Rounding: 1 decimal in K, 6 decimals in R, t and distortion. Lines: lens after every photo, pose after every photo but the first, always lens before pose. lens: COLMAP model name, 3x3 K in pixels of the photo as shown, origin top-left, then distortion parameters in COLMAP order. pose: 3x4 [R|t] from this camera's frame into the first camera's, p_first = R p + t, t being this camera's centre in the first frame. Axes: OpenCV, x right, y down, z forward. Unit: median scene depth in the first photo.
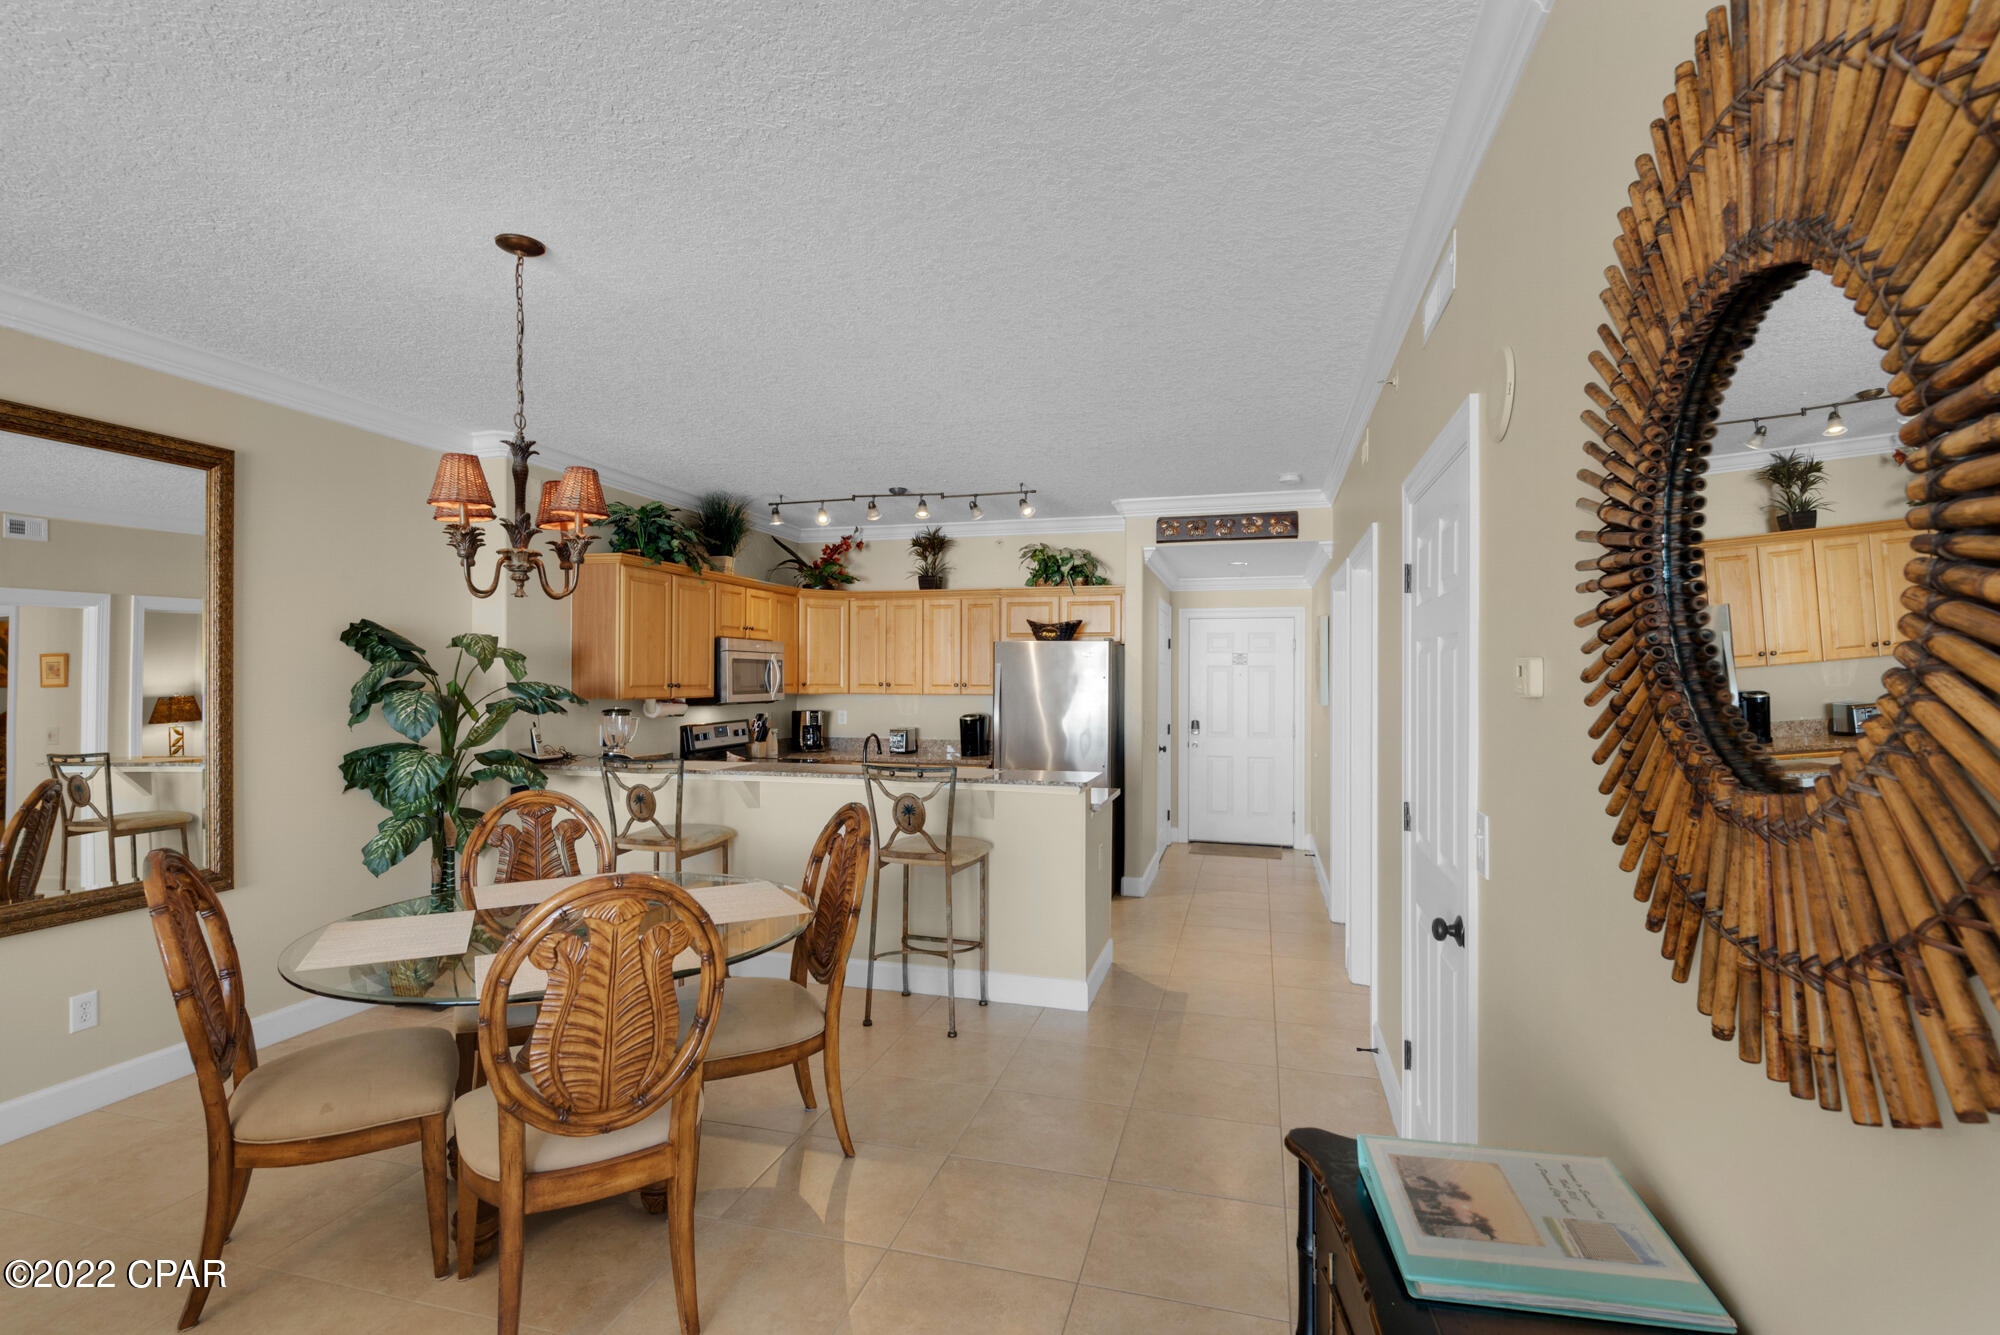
lens RADIAL K [[977.6, 0, 1000.0], [0, 977.6, 667.5], [0, 0, 1]] dist [-0.000324, -0.000140]
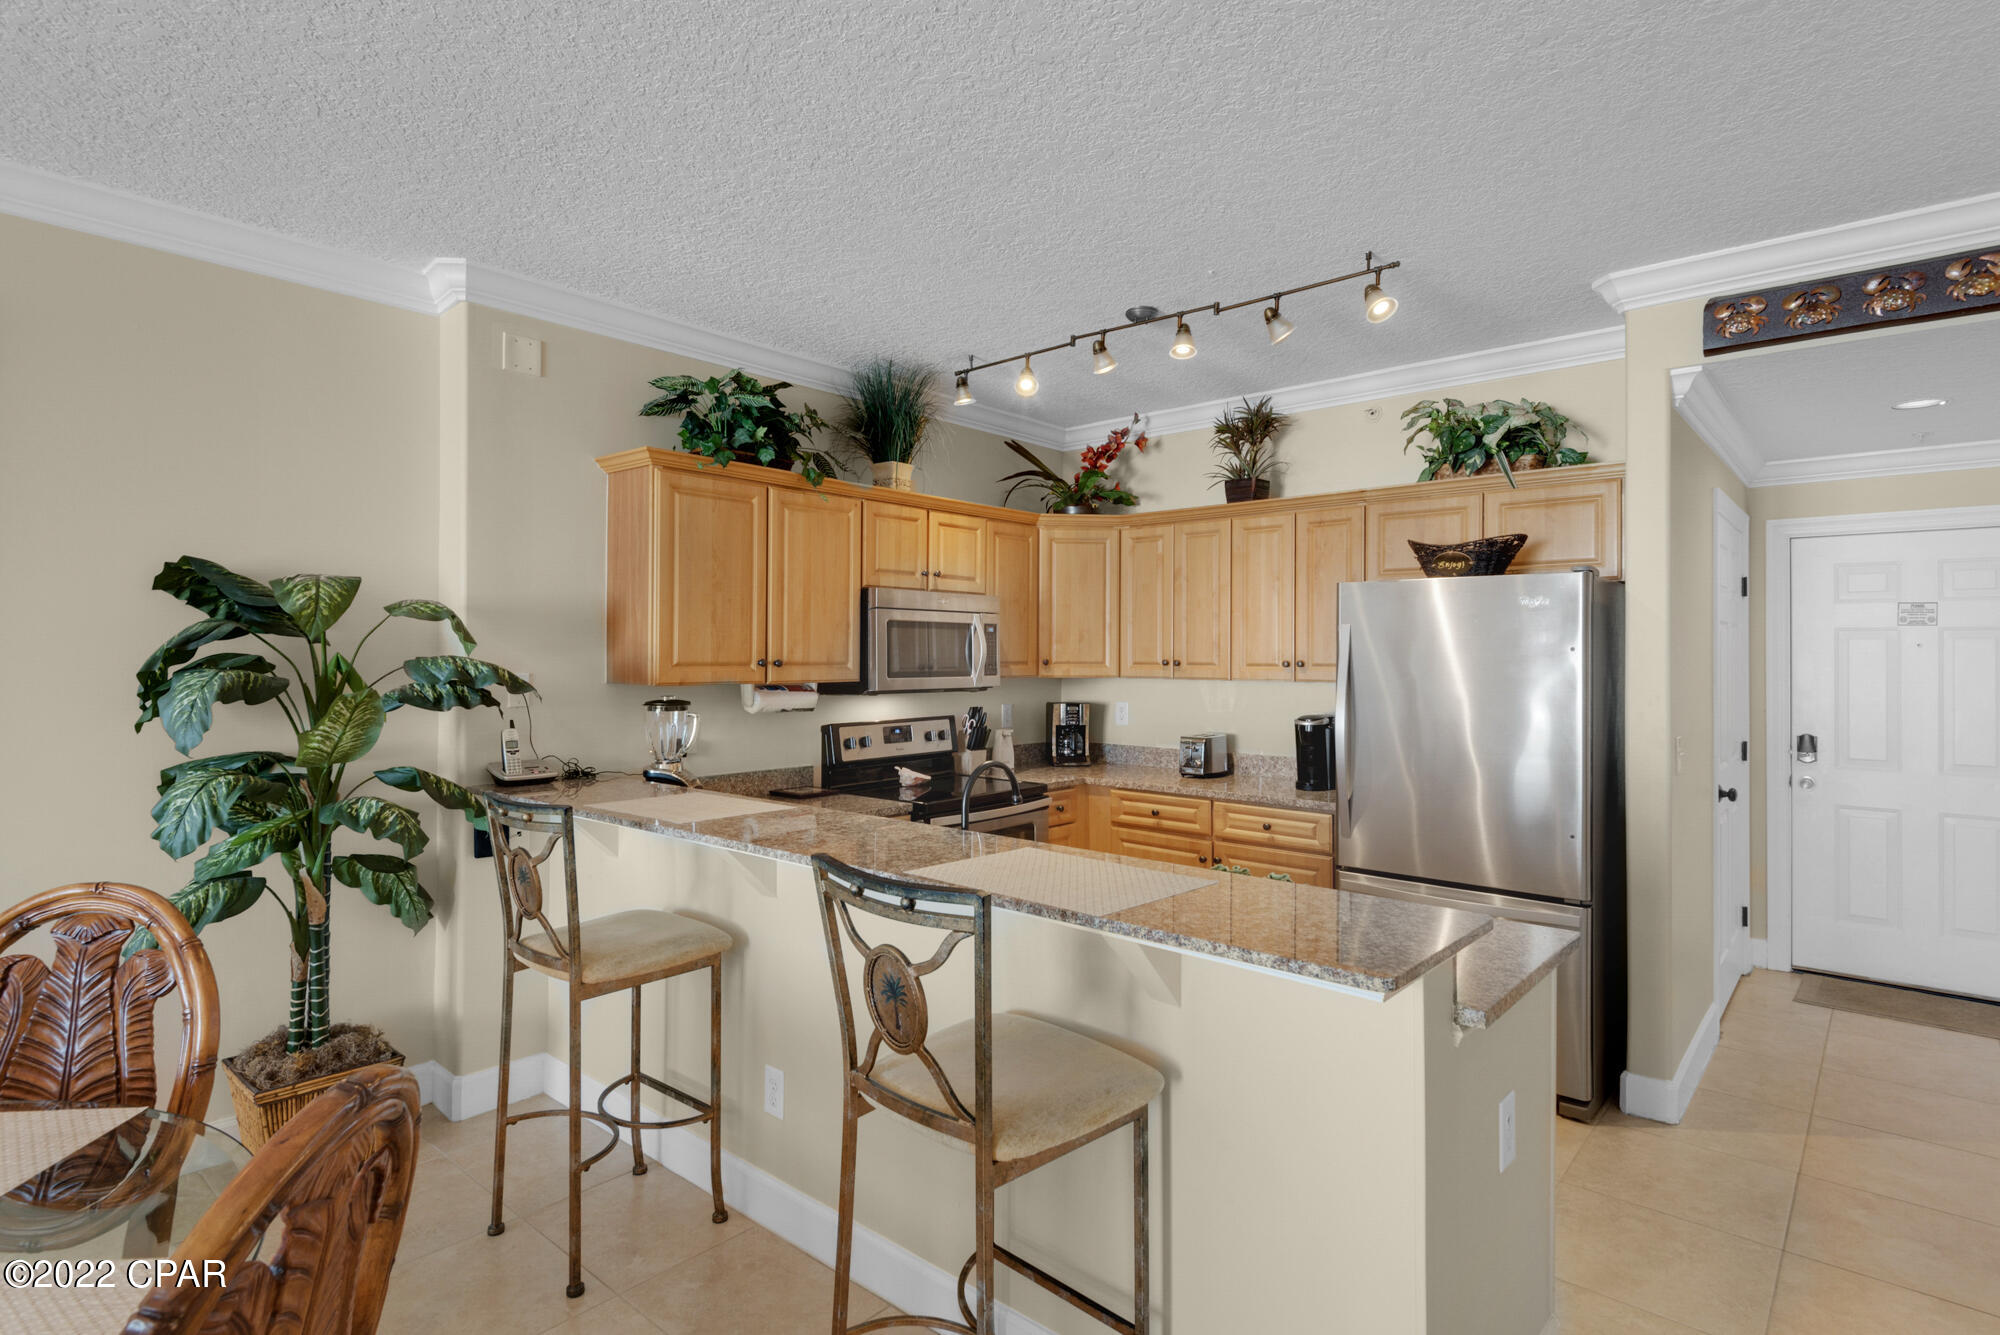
lens RADIAL K [[1028.2, 0, 997.5], [0, 1028.2, 646.5], [0, 0, 1]] dist [0.027241, -0.020791]
pose [[0.896762, -0.005535, -0.442479, 0.072685], [0.005179, 0.999985, -0.002013, 0.008245], [0.442484, -0.000486, 0.896776, 0.392718]]
